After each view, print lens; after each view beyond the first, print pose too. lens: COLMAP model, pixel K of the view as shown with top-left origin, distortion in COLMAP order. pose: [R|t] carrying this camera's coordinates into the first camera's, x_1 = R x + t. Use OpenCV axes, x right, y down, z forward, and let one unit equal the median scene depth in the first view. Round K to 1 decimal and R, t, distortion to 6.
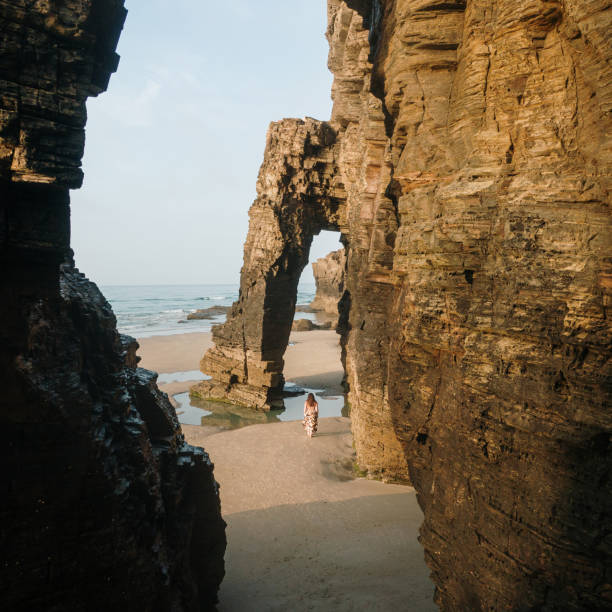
lens RADIAL K [[615.7, 0, 310.8], [0, 615.7, 310.0], [0, 0, 1]] dist [0.071739, 0.000000]
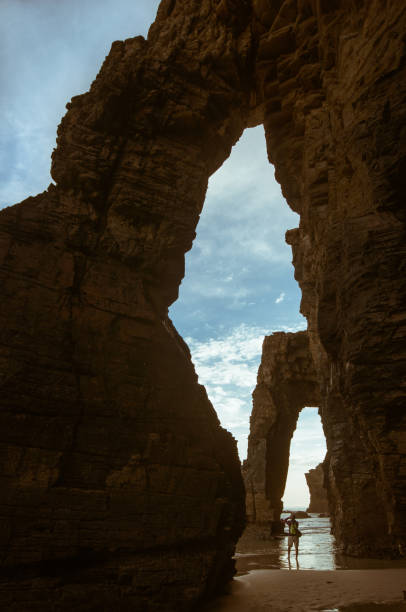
lens RADIAL K [[491.1, 0, 205.4], [0, 491.1, 319.9], [0, 0, 1]] dist [0.015817, 0.007843]
pose [[0.981395, -0.076591, -0.176064, 0.009436], [-0.004945, 0.906603, -0.421956, 0.179116], [0.191938, 0.414976, 0.889356, -0.138222]]
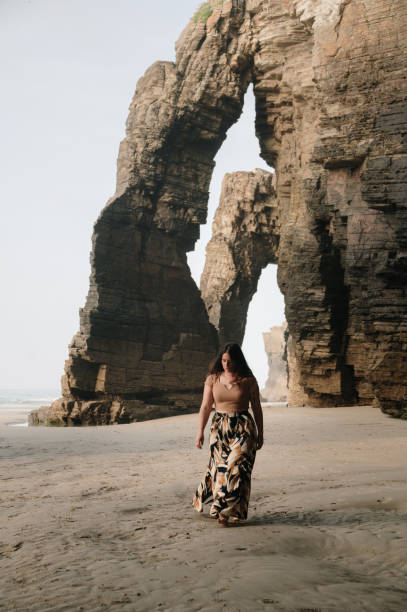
lens RADIAL K [[1302.3, 0, 206.1], [0, 1302.3, 324.8], [0, 0, 1]] dist [0.014409, 0.000000]
pose [[0.998944, 0.008620, -0.045123, 0.012141], [-0.014202, 0.992068, -0.124898, 0.305480], [0.043688, 0.125407, 0.991143, -1.479744]]
